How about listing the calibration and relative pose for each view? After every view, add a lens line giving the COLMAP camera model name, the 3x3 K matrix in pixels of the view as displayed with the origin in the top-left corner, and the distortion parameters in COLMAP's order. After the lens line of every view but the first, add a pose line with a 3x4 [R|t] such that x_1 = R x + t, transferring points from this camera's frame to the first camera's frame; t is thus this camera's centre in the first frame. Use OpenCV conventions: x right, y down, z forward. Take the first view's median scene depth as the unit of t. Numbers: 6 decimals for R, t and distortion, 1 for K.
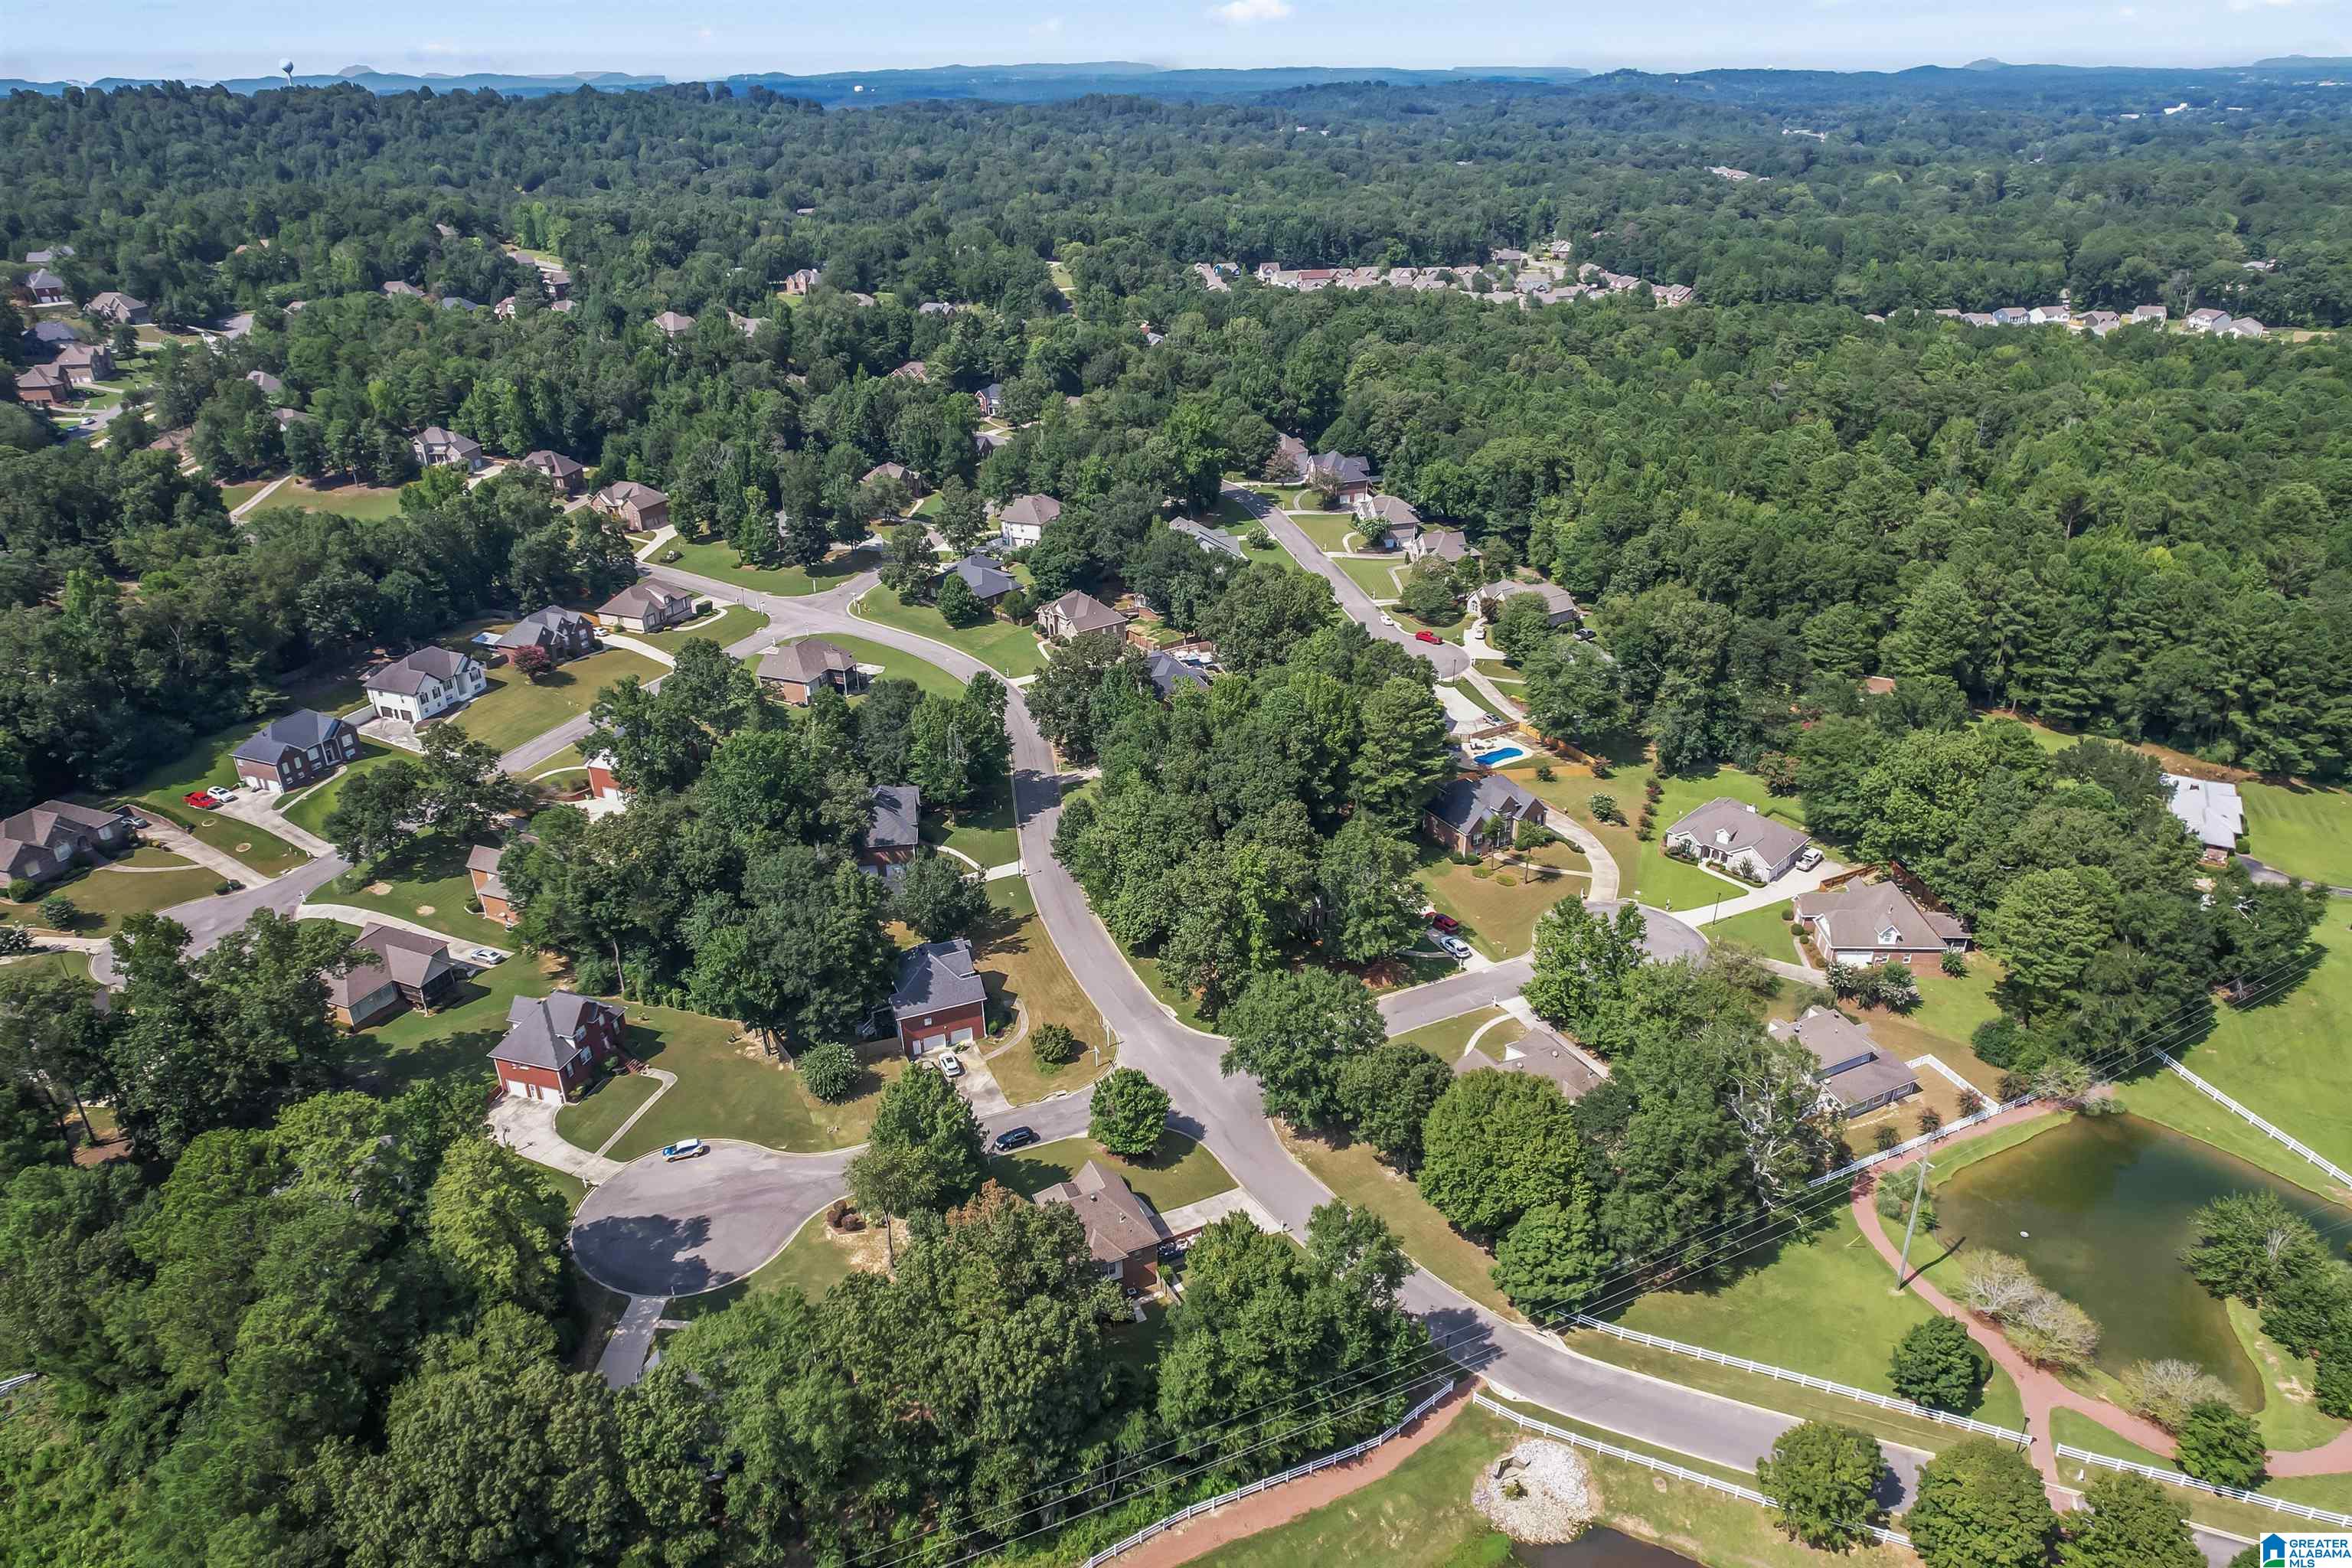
lens RADIAL K [[1497.6, 0, 1176.0], [0, 1497.6, 784.0], [0, 0, 1]] dist [-0.015243, 0.002281]
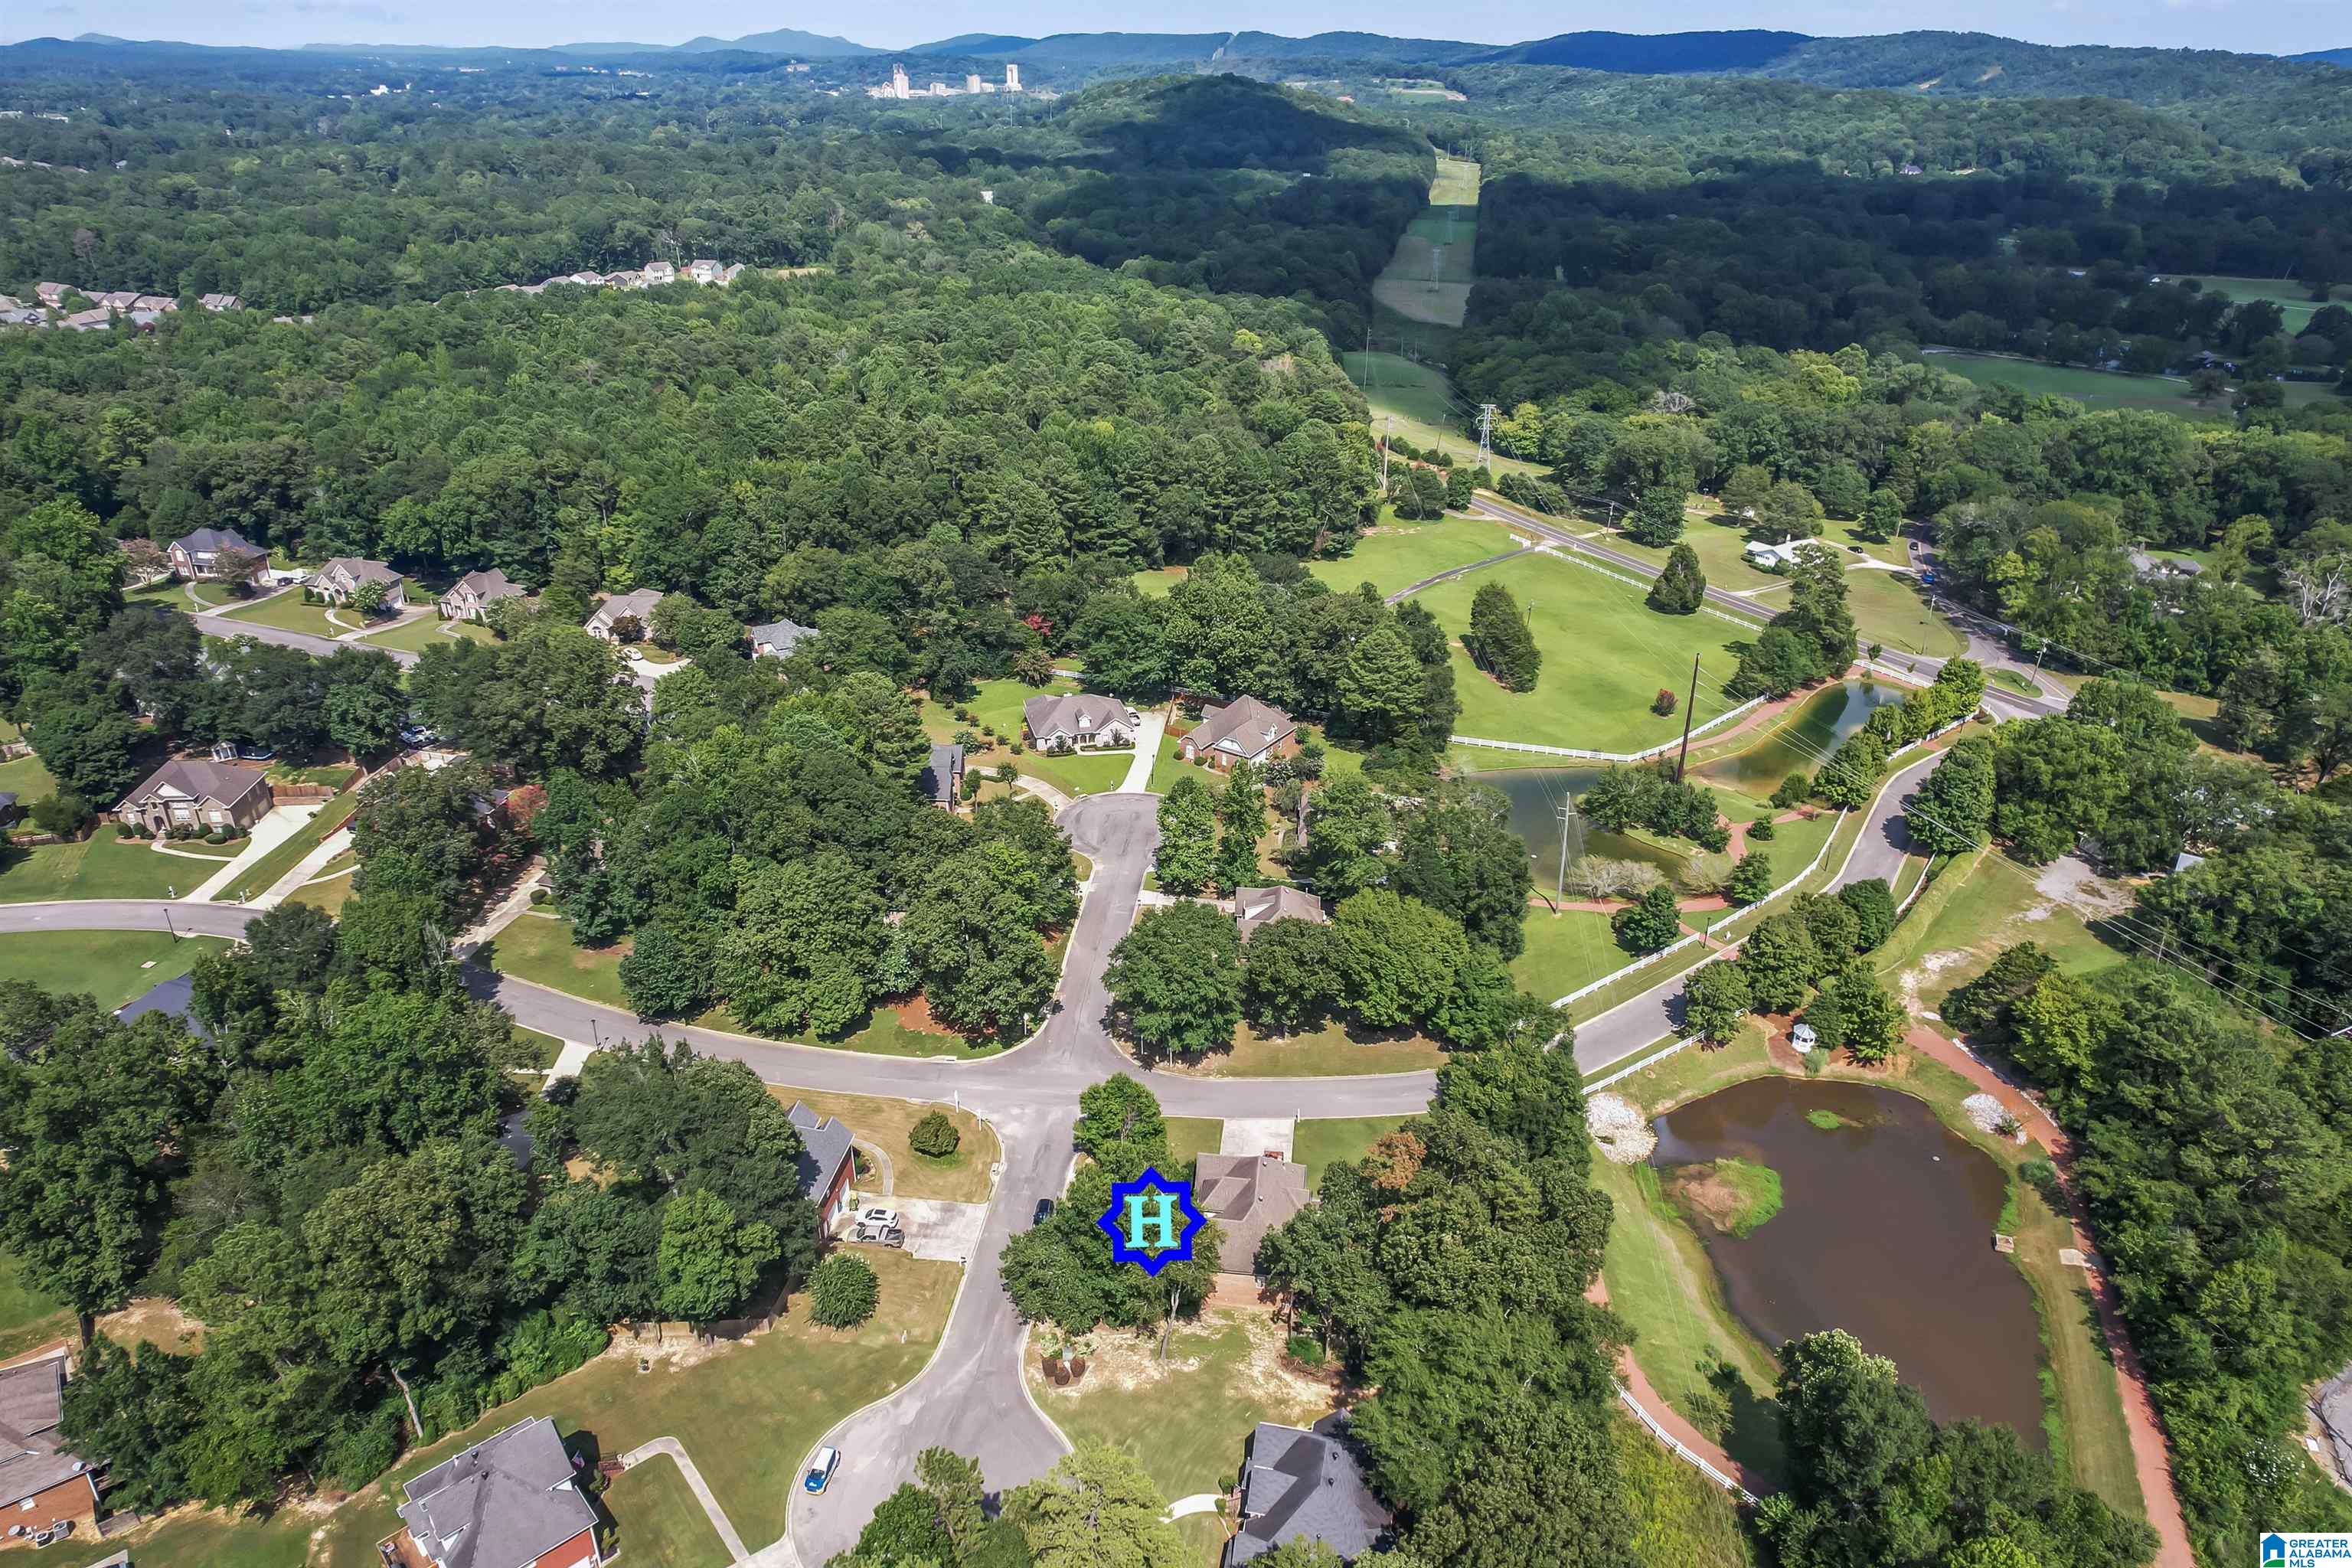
lens RADIAL K [[1497.6, 0, 1176.0], [0, 1497.6, 784.0], [0, 0, 1]] dist [-0.015243, 0.002281]
pose [[0.528113, -0.354884, 0.771462, -0.509974], [0.346281, 0.919519, 0.185941, -0.111926], [-0.775362, 0.168945, 0.608500, 0.252282]]
